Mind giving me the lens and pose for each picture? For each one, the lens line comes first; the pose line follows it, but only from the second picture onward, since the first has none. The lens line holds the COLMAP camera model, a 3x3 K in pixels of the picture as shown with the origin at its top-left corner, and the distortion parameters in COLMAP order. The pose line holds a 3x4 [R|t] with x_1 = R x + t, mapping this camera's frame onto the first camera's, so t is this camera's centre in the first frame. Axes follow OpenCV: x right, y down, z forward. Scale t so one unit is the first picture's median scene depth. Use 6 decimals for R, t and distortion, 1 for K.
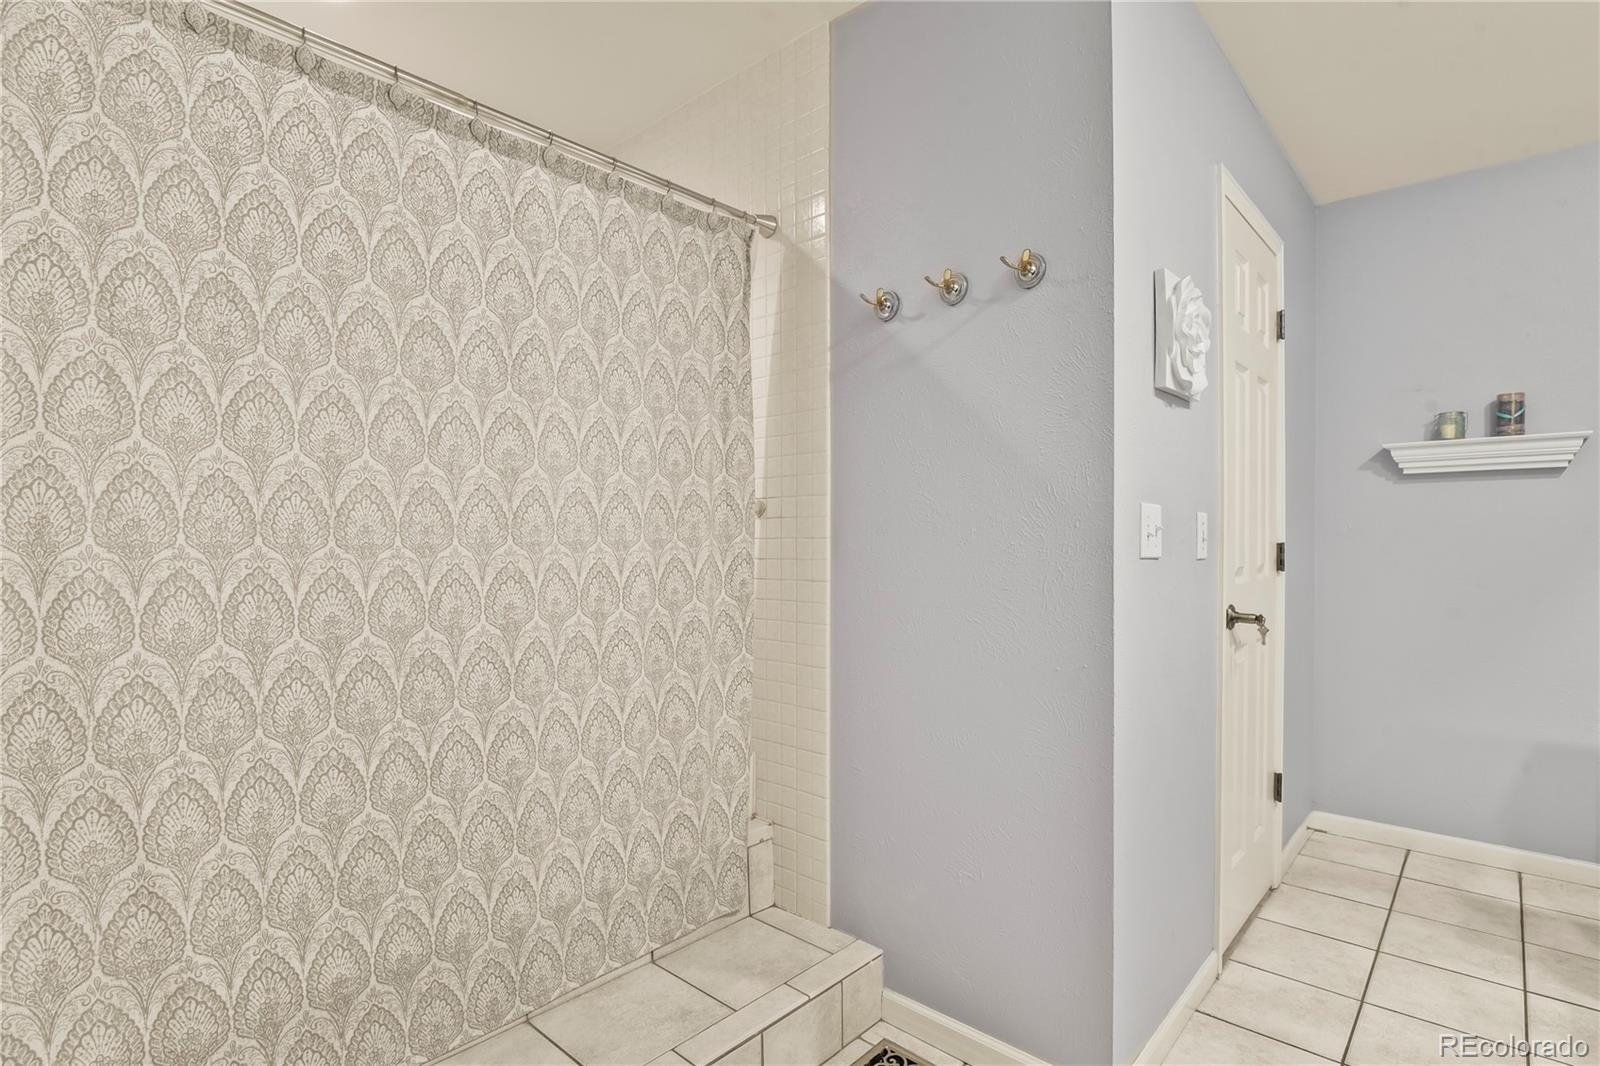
lens RADIAL K [[780.0, 0, 802.7], [0, 780.0, 536.9], [0, 0, 1]] dist [-0.021149, -0.002093]
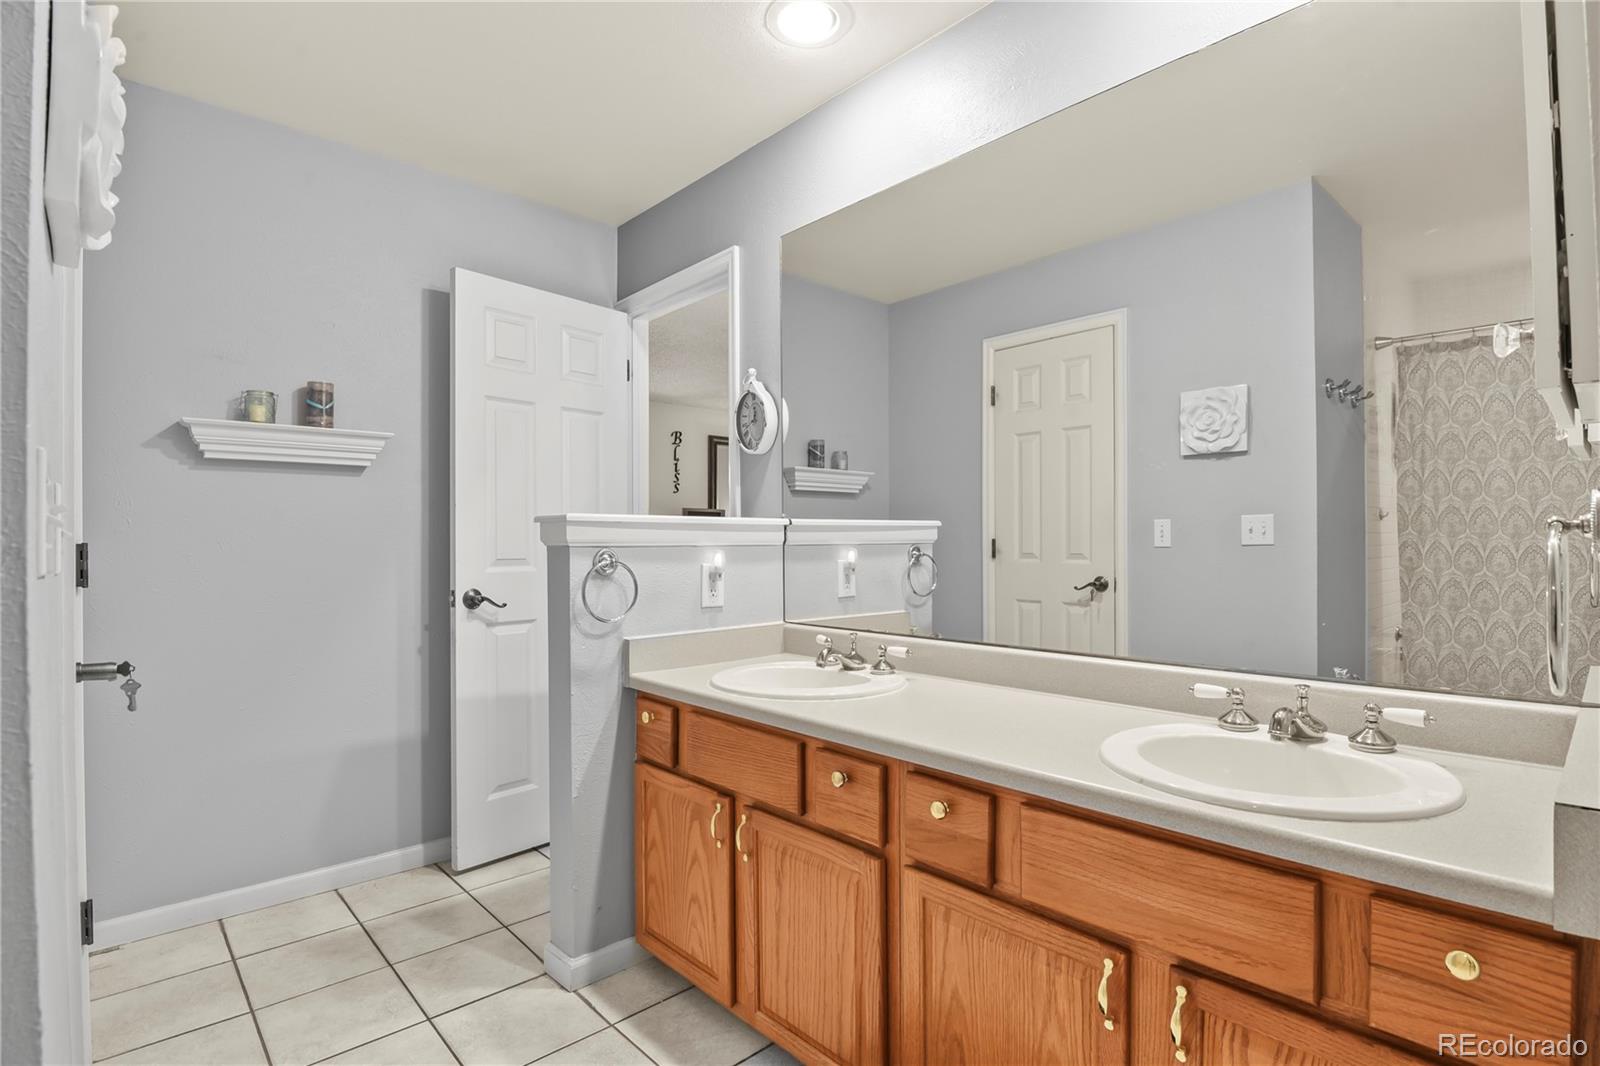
lens RADIAL K [[780.0, 0, 803.9], [0, 780.0, 539.7], [0, 0, 1]] dist [-0.021149, -0.002093]
pose [[0.080374, -0.000470, 0.996765, 0.031595], [0.001937, 0.999998, 0.000315, 0.005290], [-0.996763, 0.001905, 0.080375, 0.331722]]
